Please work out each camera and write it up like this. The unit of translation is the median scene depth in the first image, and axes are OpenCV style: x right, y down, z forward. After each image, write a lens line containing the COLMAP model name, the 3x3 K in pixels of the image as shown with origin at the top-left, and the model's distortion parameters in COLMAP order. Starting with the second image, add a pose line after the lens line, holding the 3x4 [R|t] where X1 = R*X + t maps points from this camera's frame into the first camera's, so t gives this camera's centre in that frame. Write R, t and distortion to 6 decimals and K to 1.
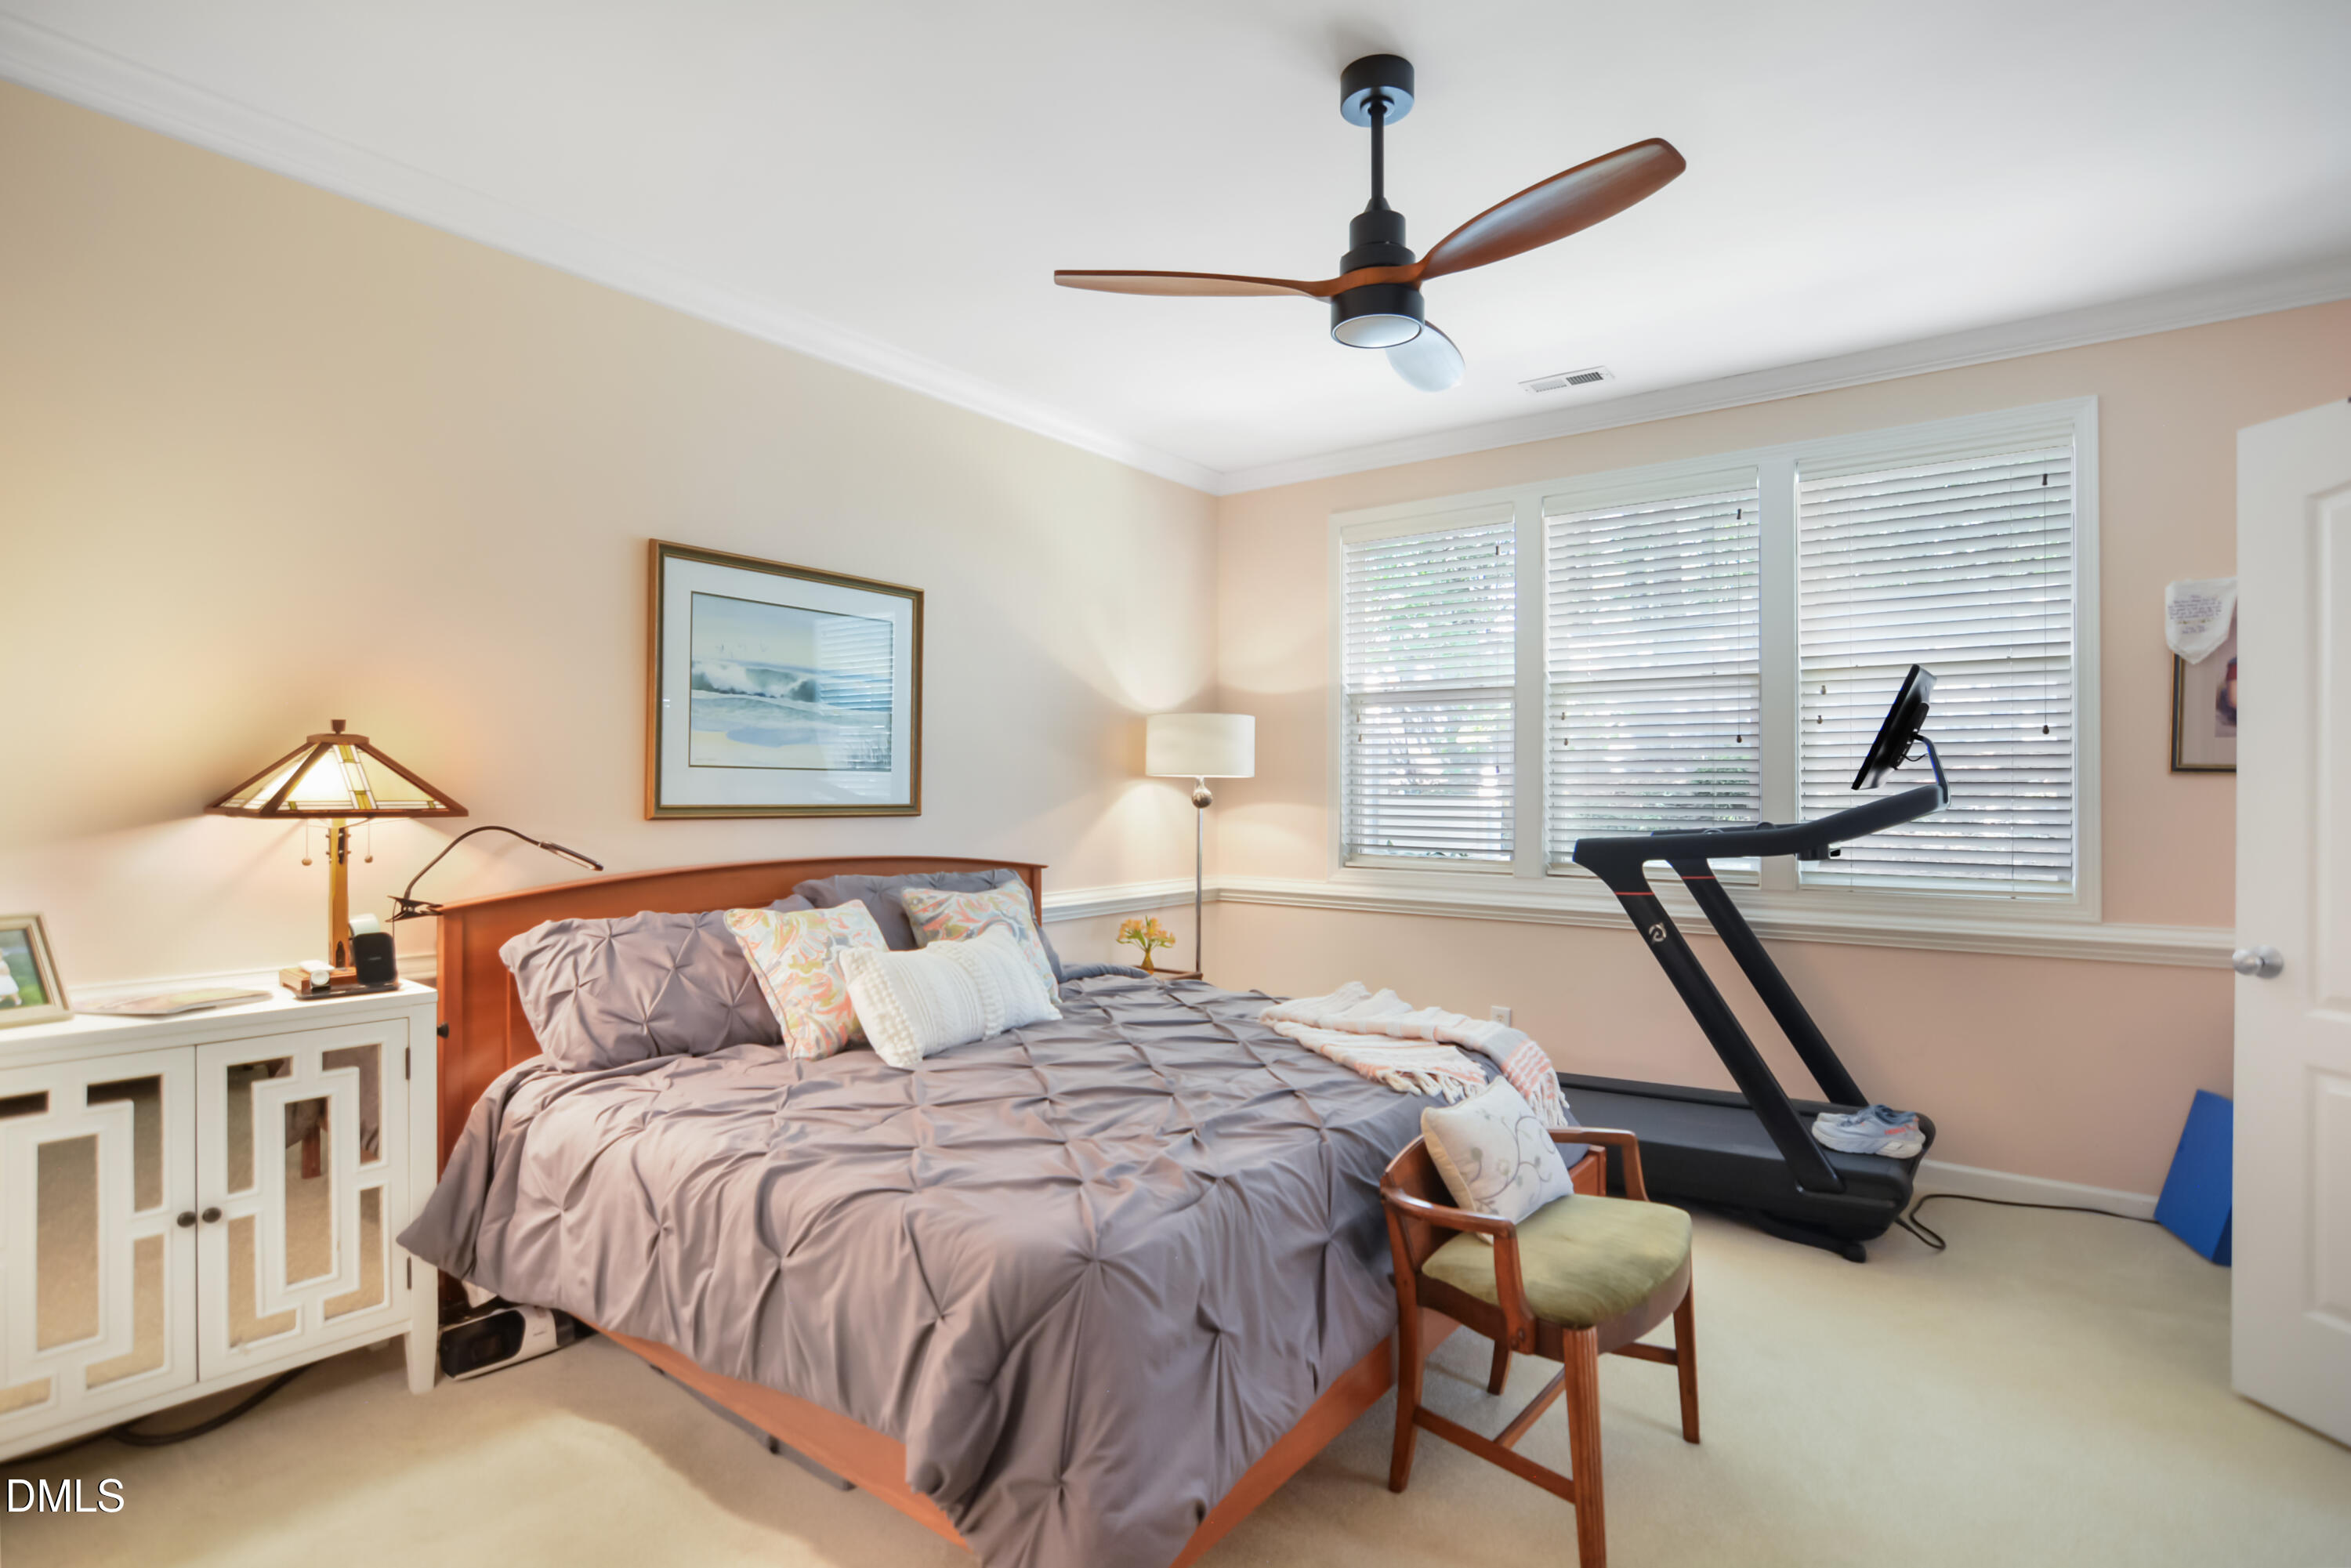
lens RADIAL K [[1159.8, 0, 1174.5], [0, 1159.8, 794.6], [0, 0, 1]] dist [-0.029878, 0.006142]
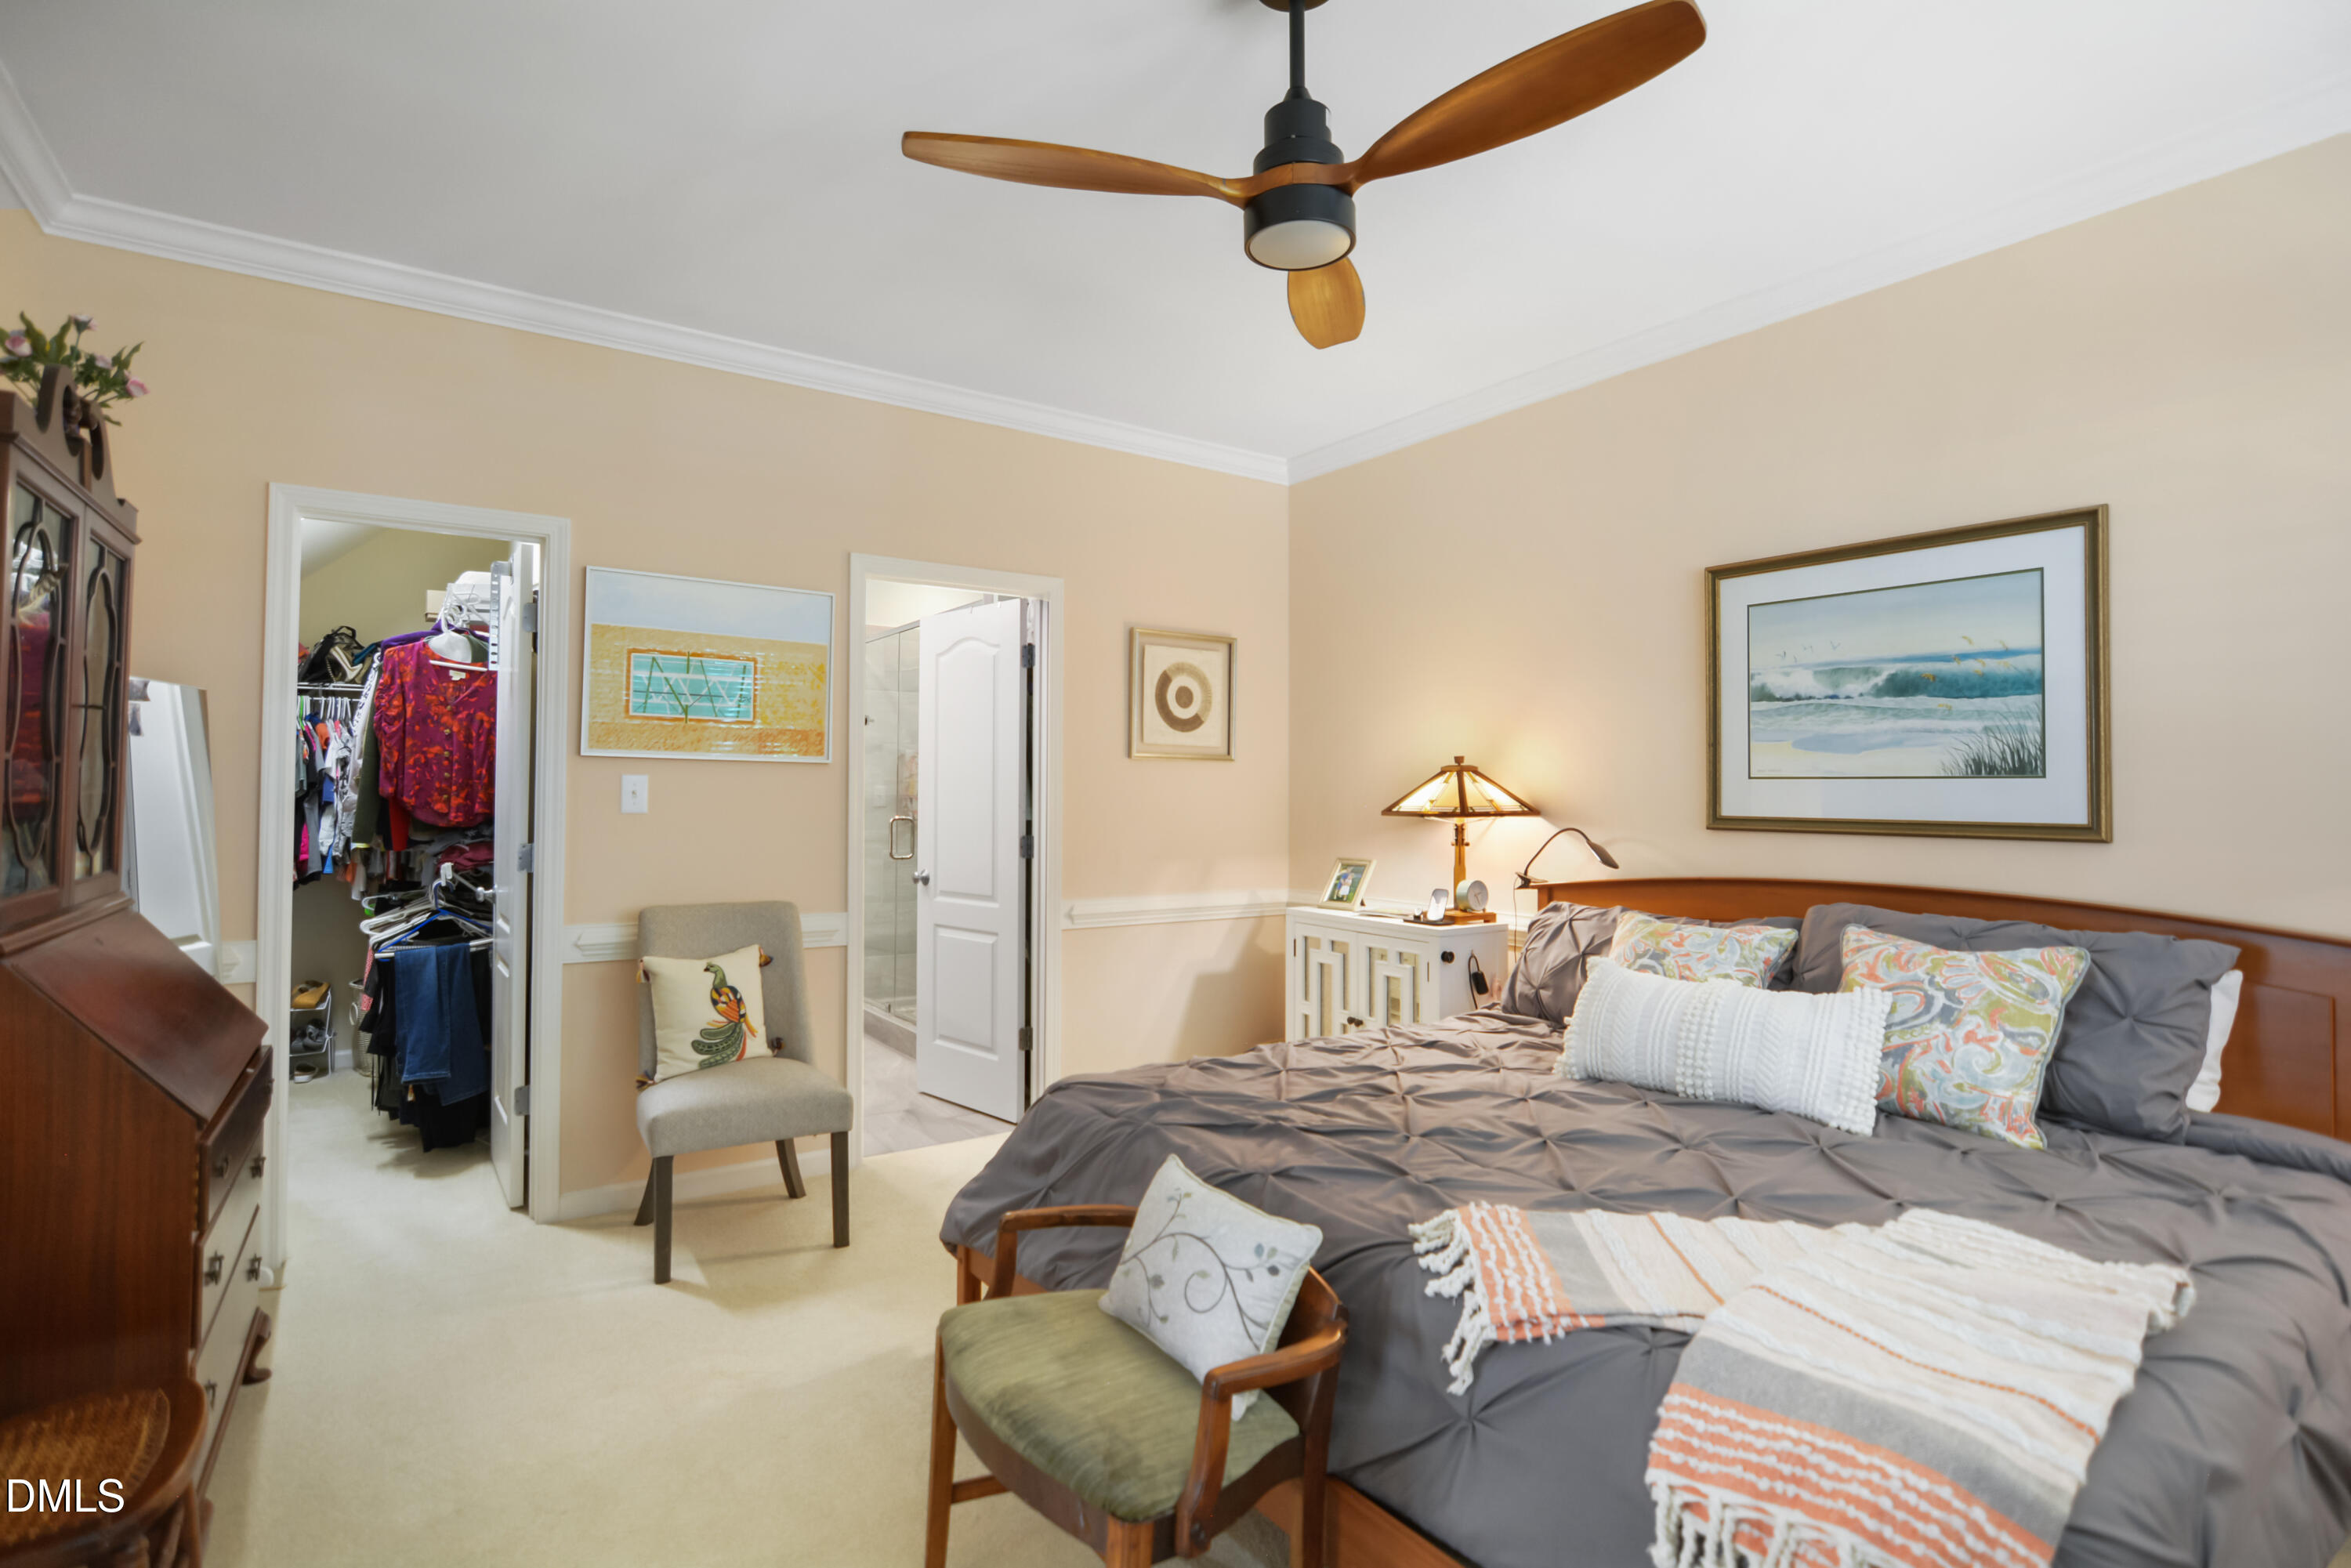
lens RADIAL K [[1159.8, 0, 1174.5], [0, 1159.8, 794.6], [0, 0, 1]] dist [-0.029878, 0.006142]
pose [[-0.323405, -0.009231, -0.946216, 0.683233], [-0.012849, 0.999903, -0.005363, 0.001474], [0.946173, 0.010424, -0.323492, 0.834379]]
